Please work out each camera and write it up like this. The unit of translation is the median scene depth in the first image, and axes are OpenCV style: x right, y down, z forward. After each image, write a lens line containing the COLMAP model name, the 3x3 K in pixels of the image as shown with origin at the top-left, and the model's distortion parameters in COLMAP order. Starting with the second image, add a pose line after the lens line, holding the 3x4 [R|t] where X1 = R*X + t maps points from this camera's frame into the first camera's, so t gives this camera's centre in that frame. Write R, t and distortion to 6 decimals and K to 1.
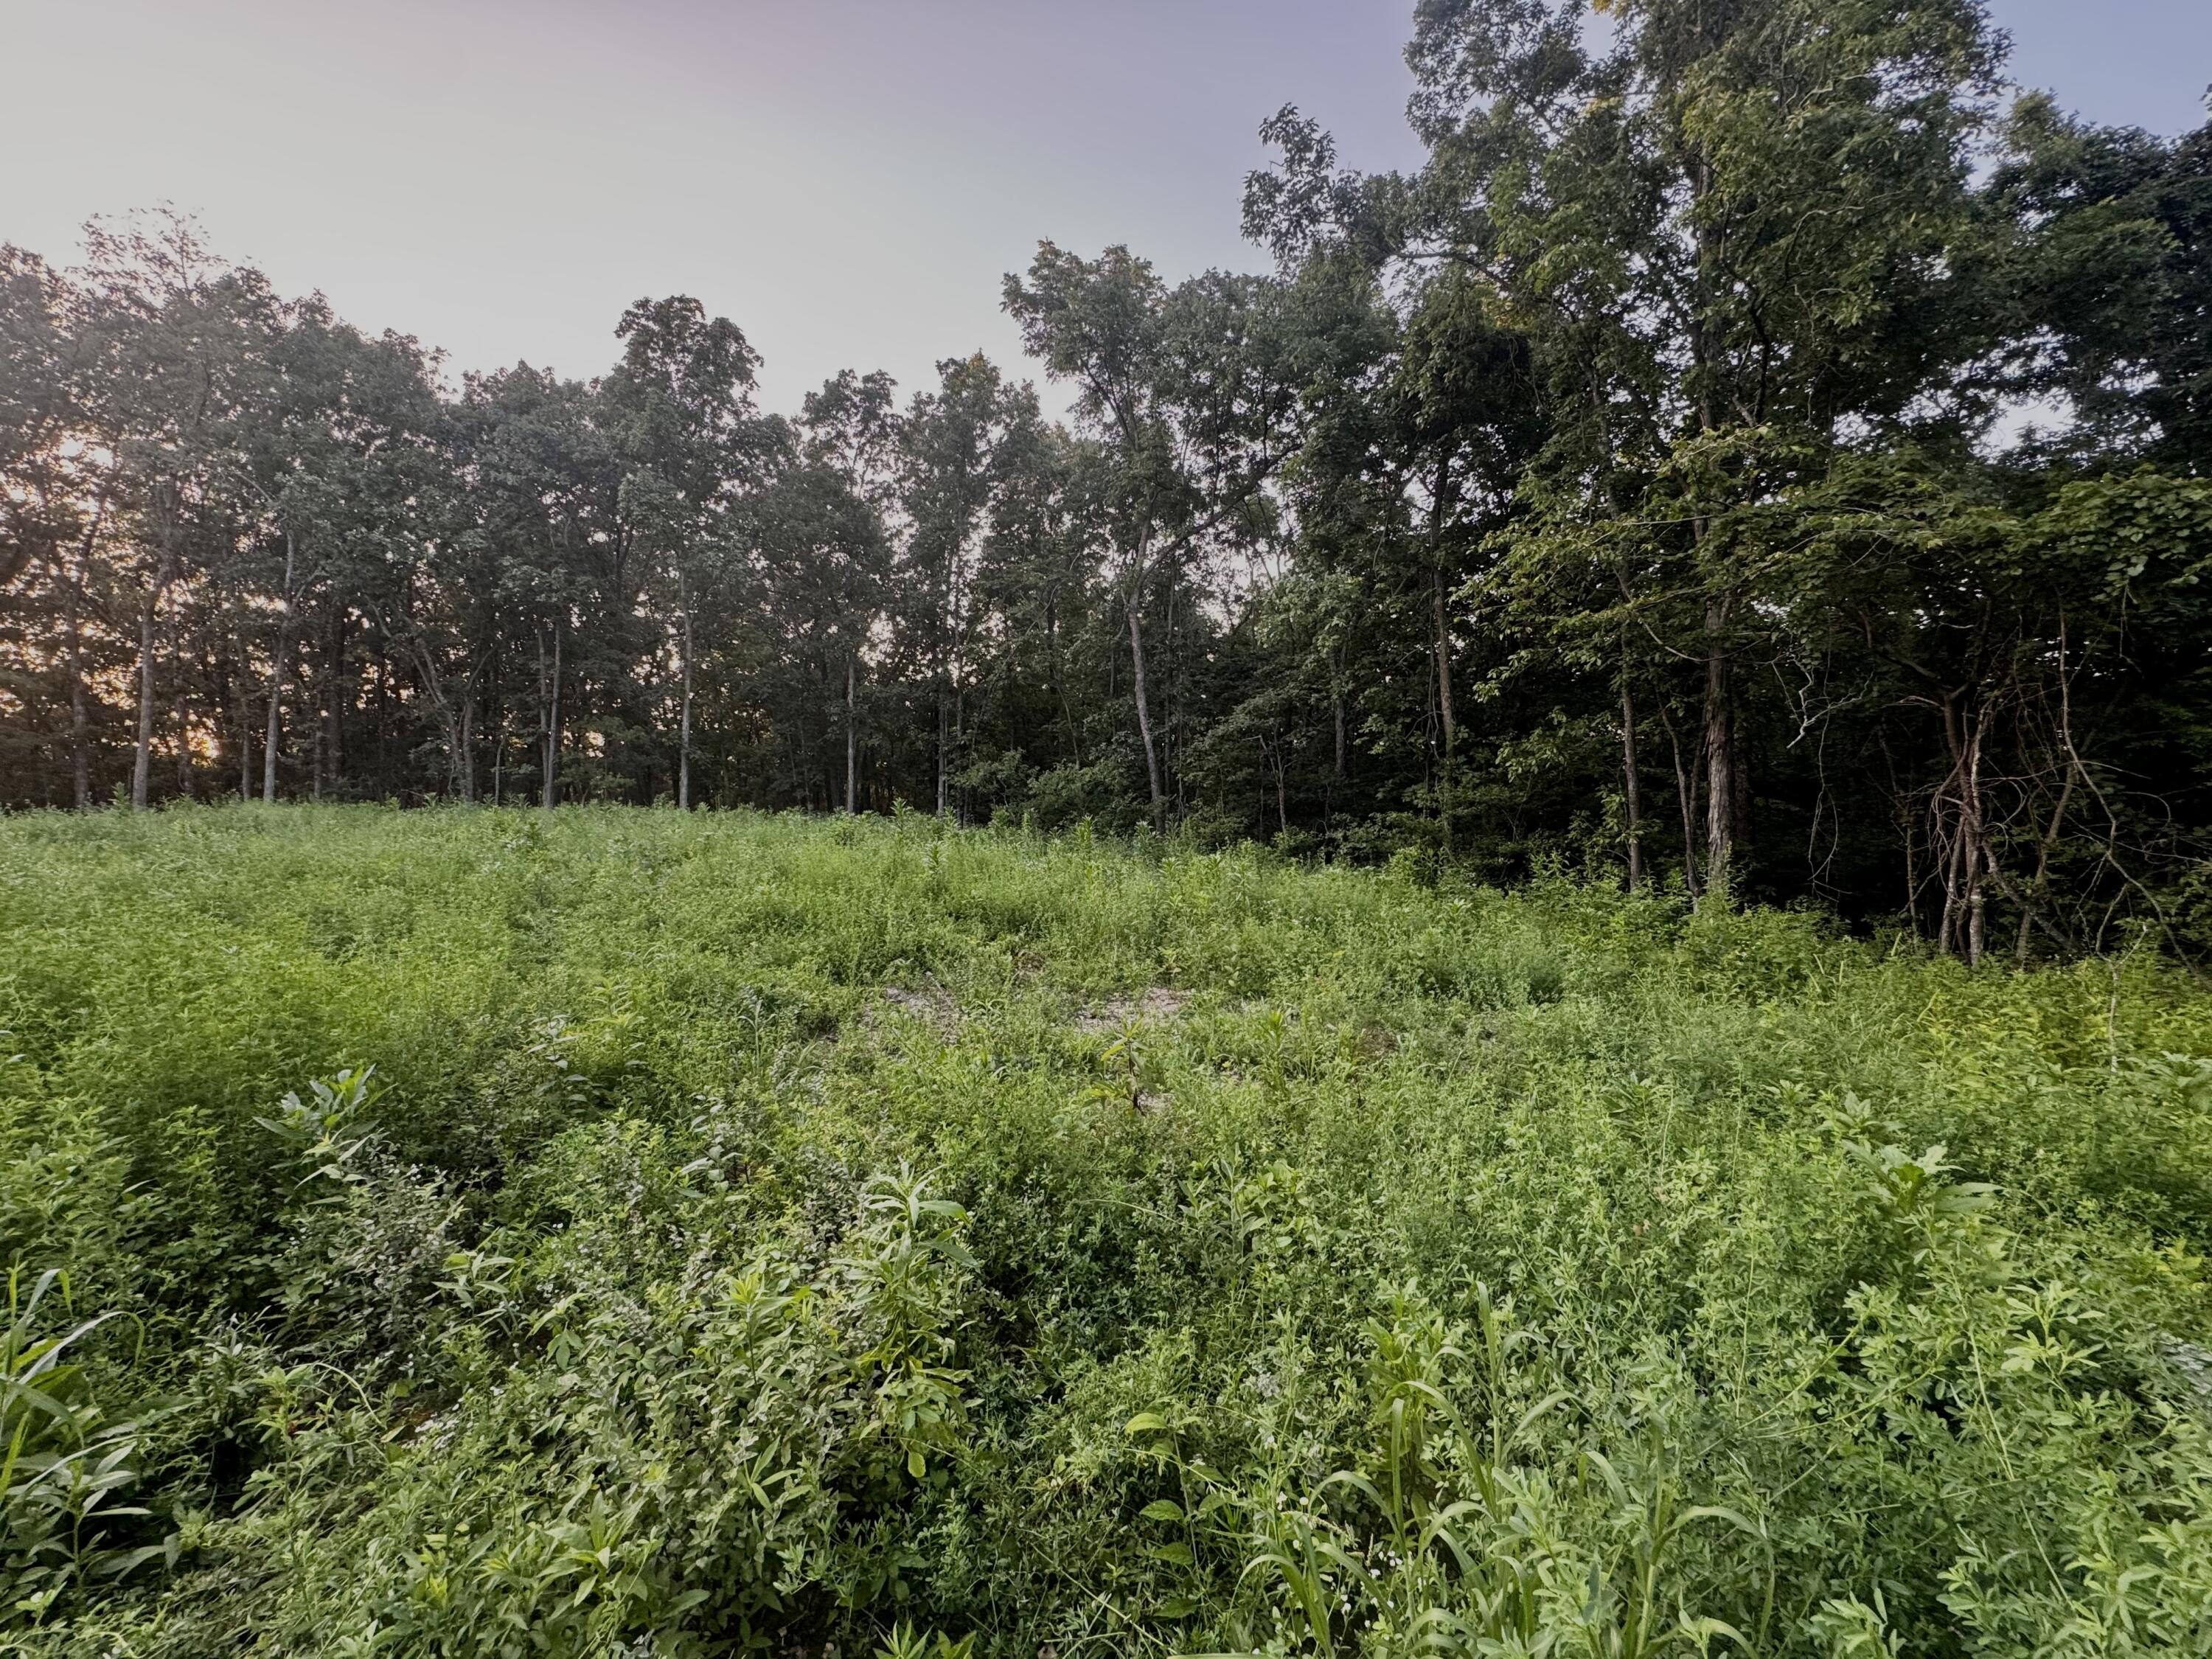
lens RADIAL K [[880.6, 0, 1107.1], [0, 880.6, 828.5], [0, 0, 1]] dist [-0.002100, 0.000841]
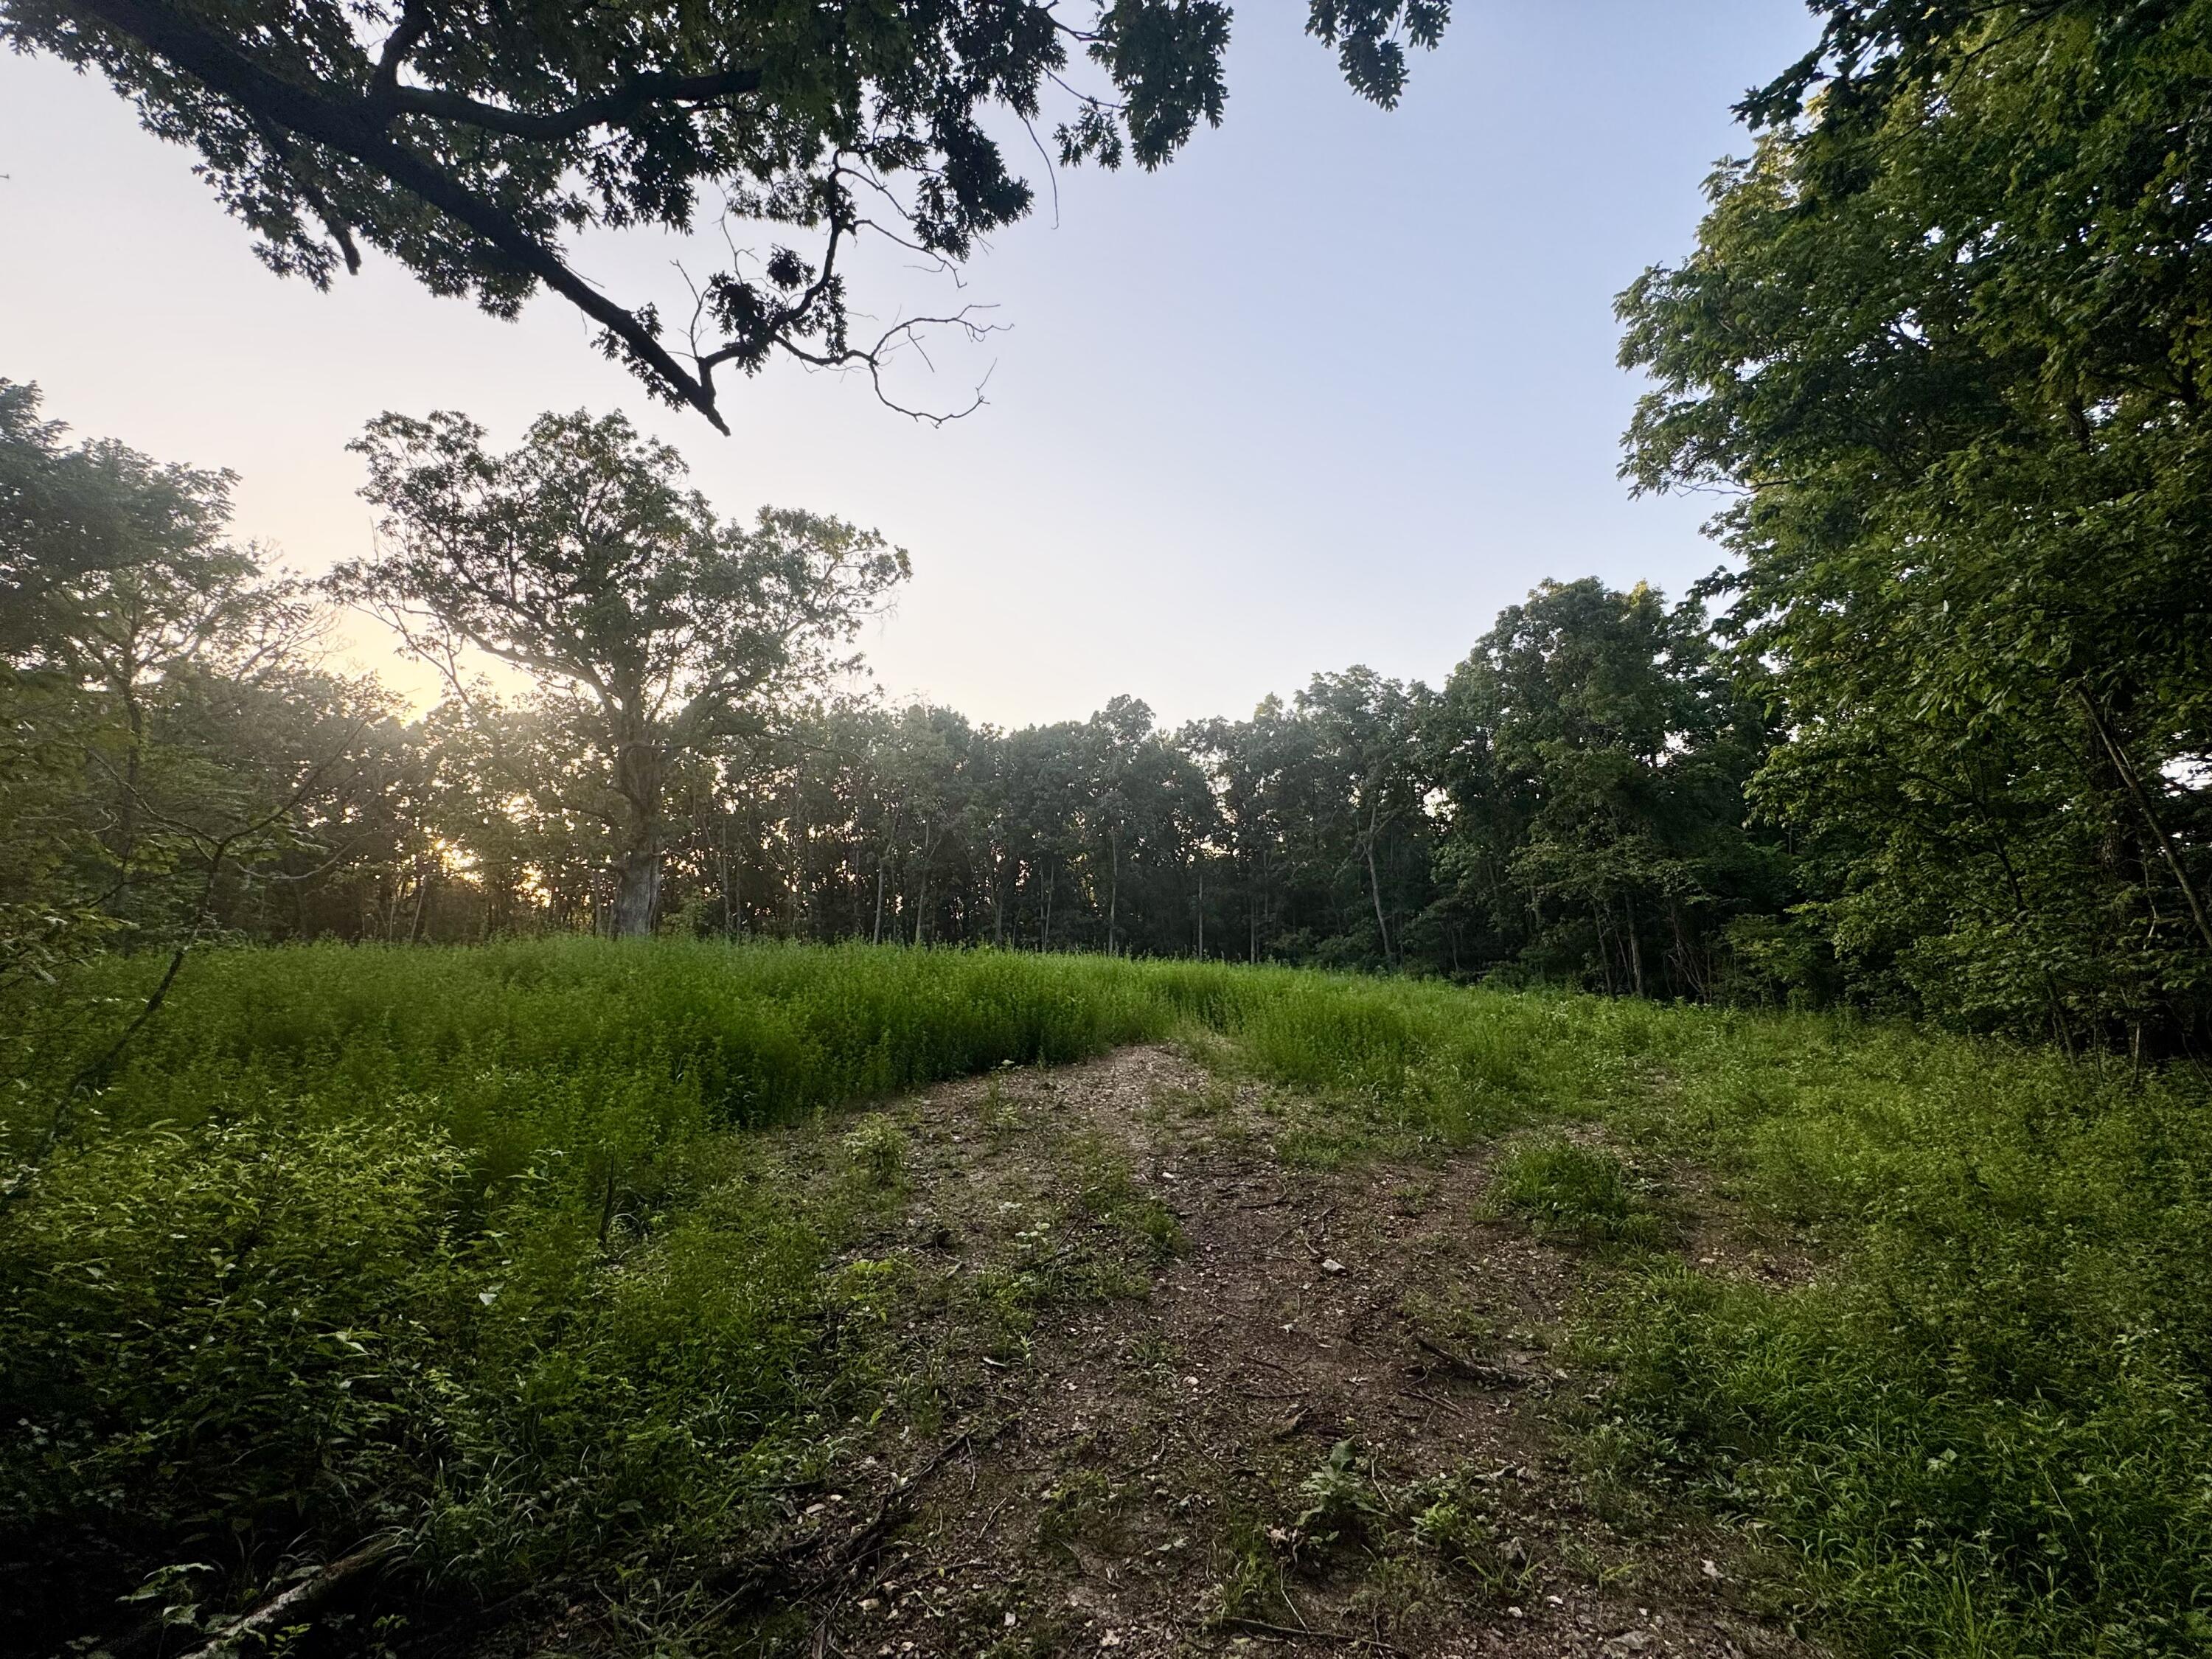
lens RADIAL K [[880.6, 0, 1108.2], [0, 880.6, 823.1], [0, 0, 1]] dist [-0.002100, 0.000841]
pose [[0.964879, -0.022972, -0.261687, -0.017559], [-0.029259, 0.980573, -0.193961, 0.062475], [0.261059, 0.194805, 0.945462, -0.849859]]
